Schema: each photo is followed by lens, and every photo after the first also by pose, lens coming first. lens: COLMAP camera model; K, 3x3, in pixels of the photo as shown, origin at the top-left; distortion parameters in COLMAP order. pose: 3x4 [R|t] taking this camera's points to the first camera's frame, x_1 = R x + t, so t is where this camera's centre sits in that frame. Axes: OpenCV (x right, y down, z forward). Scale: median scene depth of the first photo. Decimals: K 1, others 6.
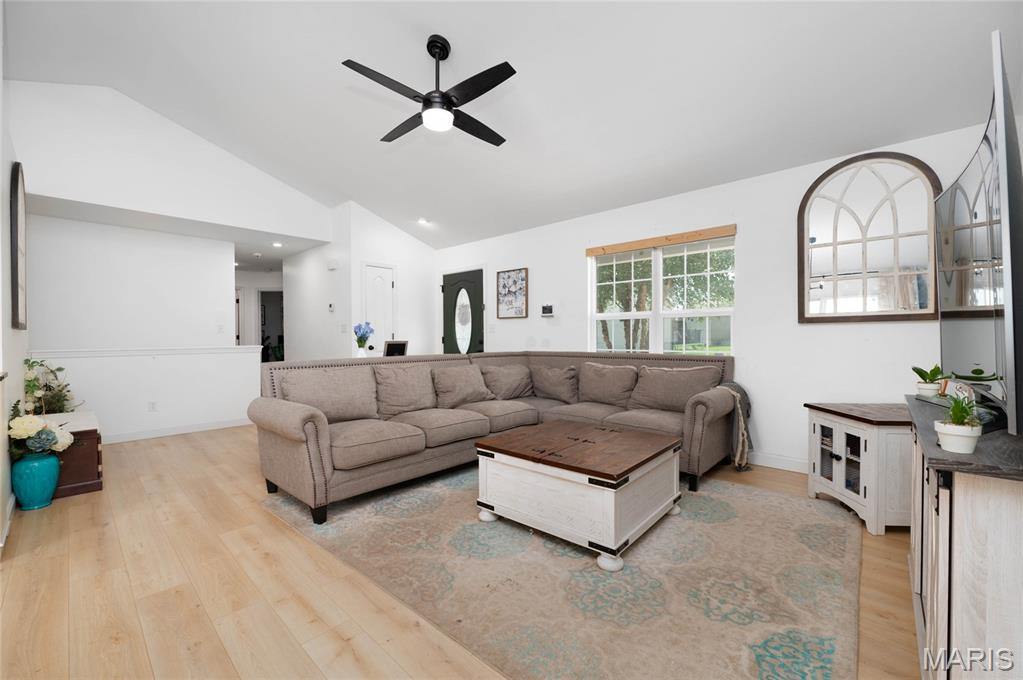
lens RADIAL K [[410.4, 0, 518.8], [0, 410.4, 340.1], [0, 0, 1]] dist [-0.016801, 0.000434]
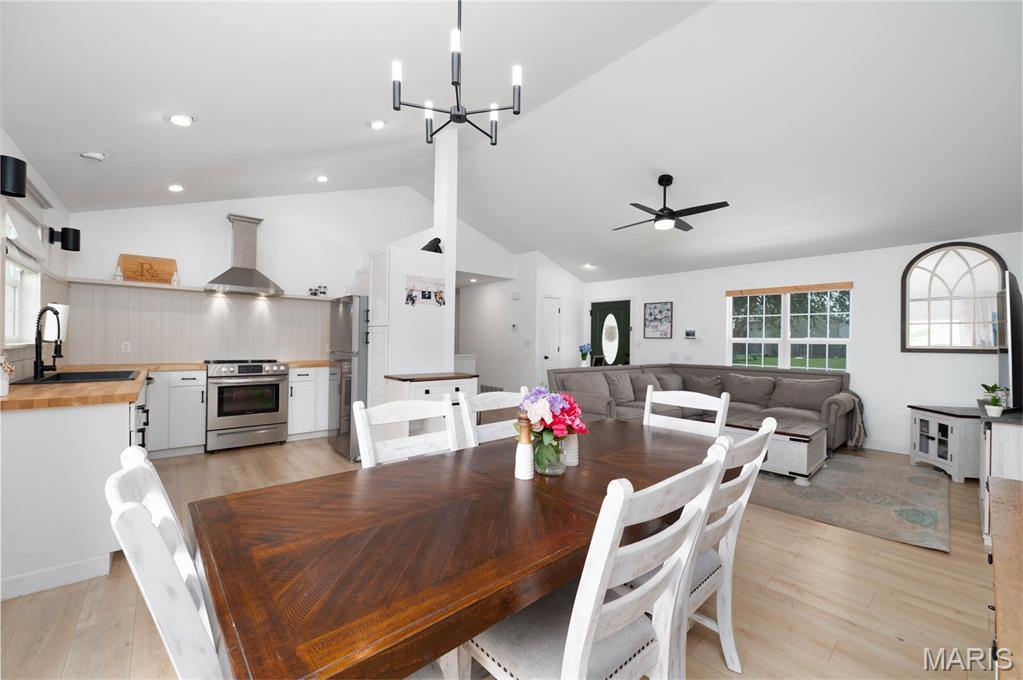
lens RADIAL K [[410.4, 0, 505.0], [0, 410.4, 338.9], [0, 0, 1]] dist [-0.016801, 0.000434]
pose [[0.992296, 0.018266, -0.122538, -0.571369], [-0.019783, 0.999742, -0.011170, -0.044212], [0.122302, 0.013508, 0.992401, -0.643845]]
